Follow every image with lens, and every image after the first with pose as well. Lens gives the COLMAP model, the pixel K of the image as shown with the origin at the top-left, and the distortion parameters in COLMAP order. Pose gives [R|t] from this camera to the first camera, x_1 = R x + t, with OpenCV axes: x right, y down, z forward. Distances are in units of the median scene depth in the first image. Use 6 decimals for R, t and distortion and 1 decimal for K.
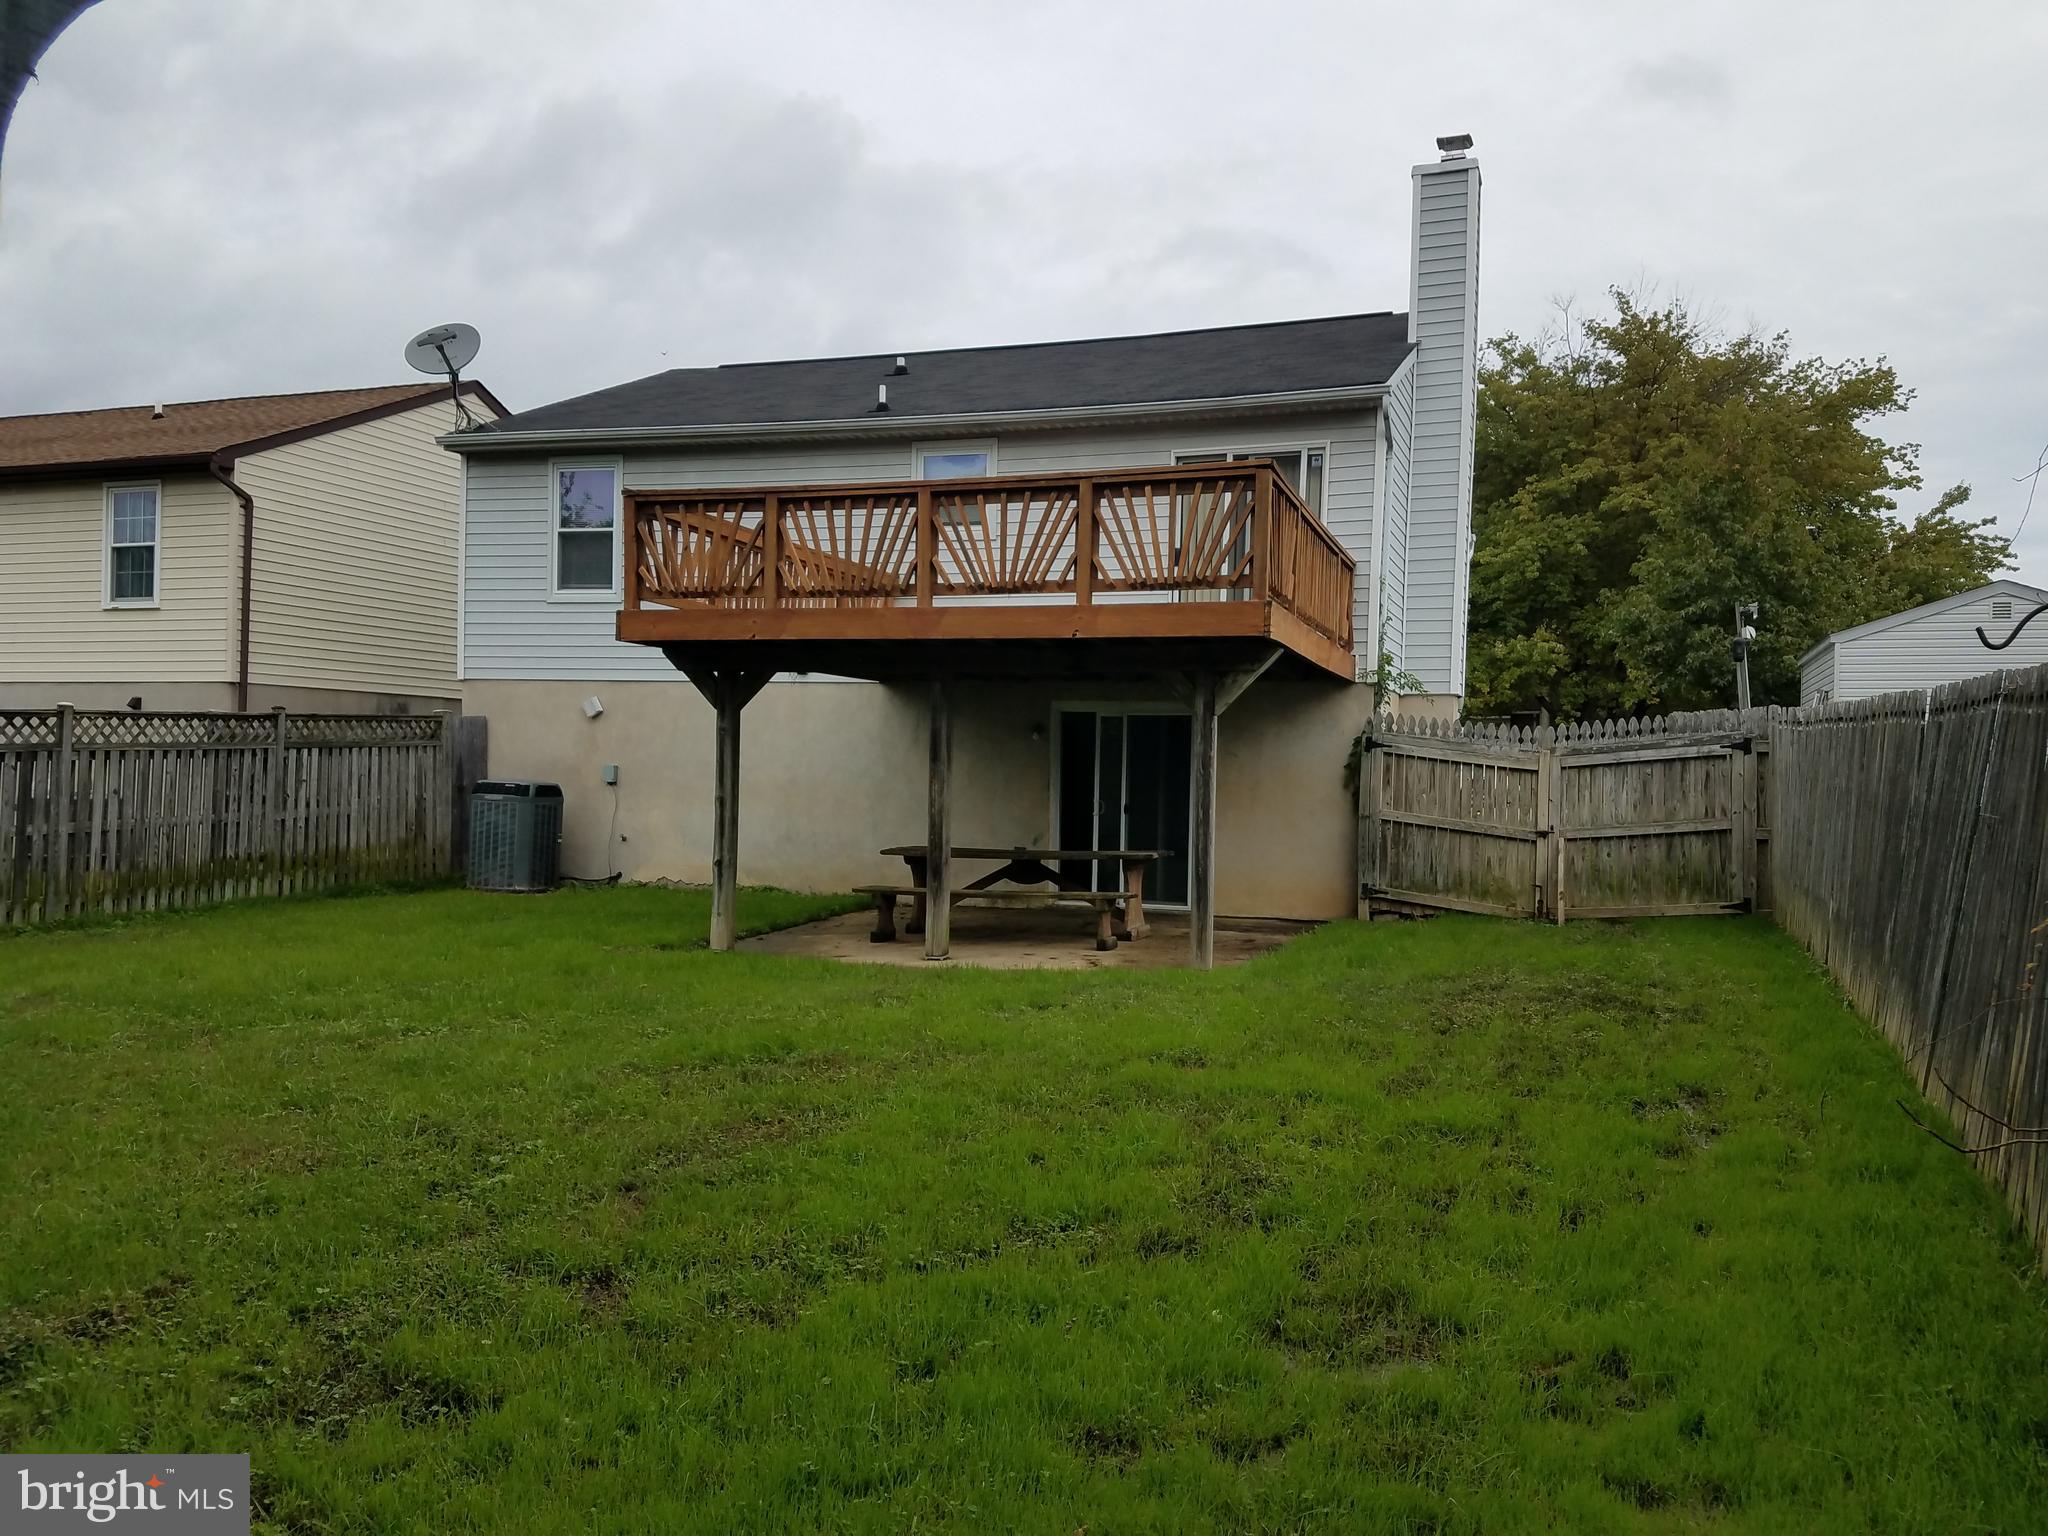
lens RADIAL K [[1535.3, 0, 1024.0], [0, 1535.3, 768.0], [0, 0, 1]] dist [0.299772, -0.501101]
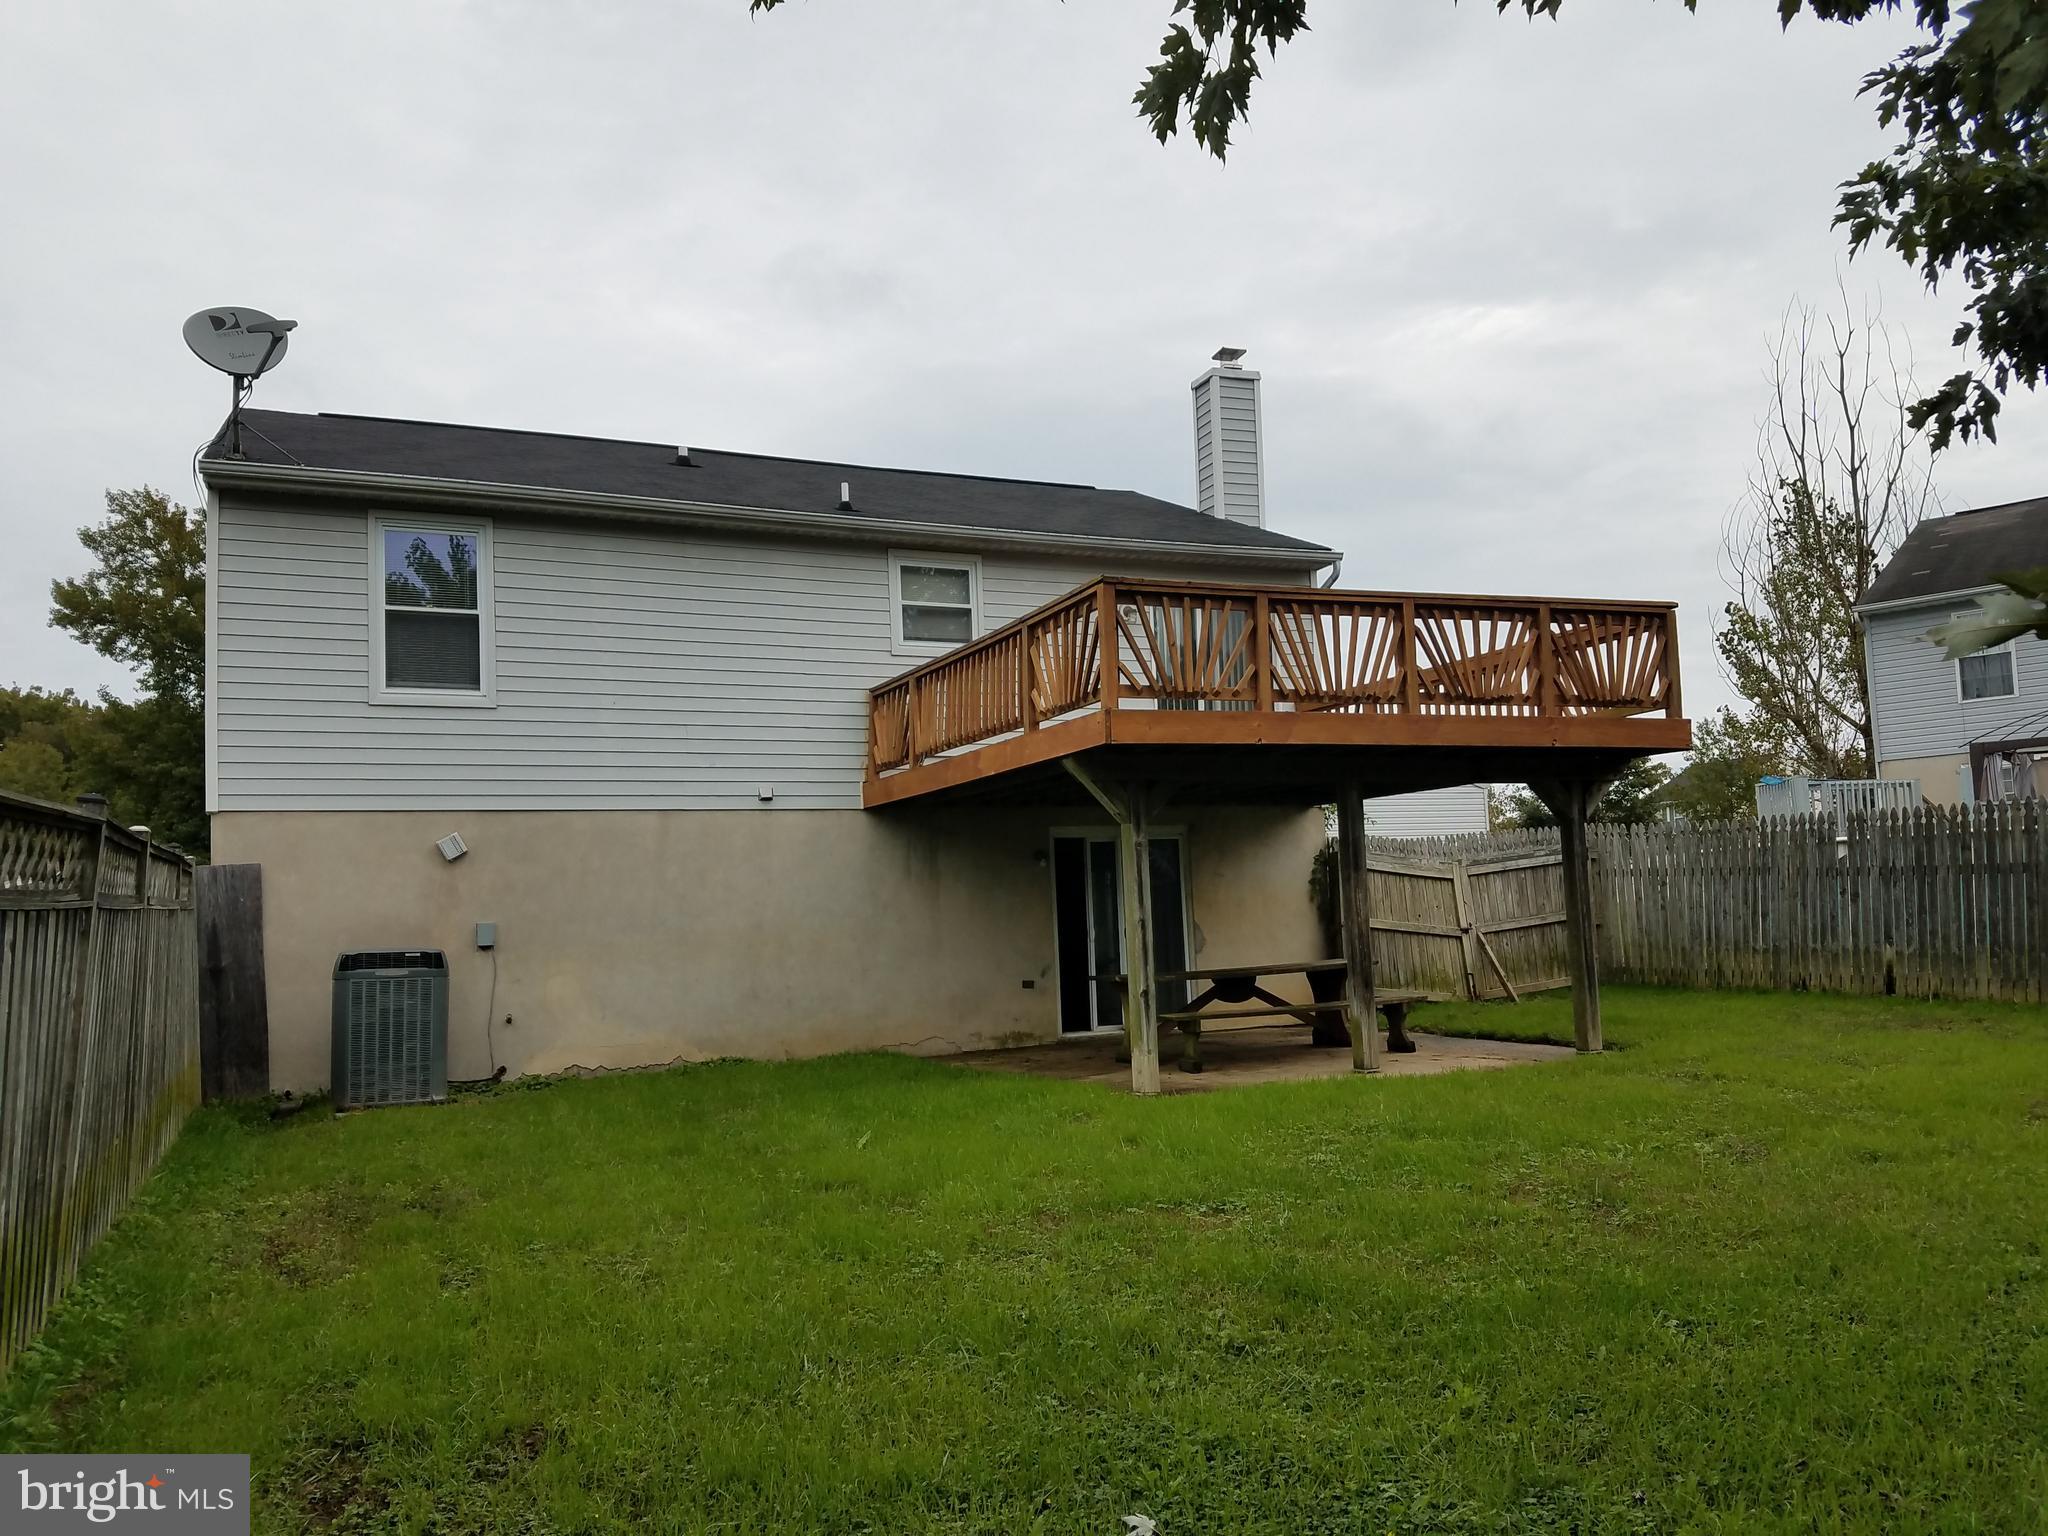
lens RADIAL K [[1567.9, 0, 1014.5], [0, 1567.9, 810.6], [0, 0, 1]] dist [0.302799, -0.549925]
pose [[0.727383, 0.003377, 0.686223, -0.739834], [0.053945, 0.996612, -0.062086, 0.007273], [-0.684108, 0.082178, 0.724736, 0.321343]]
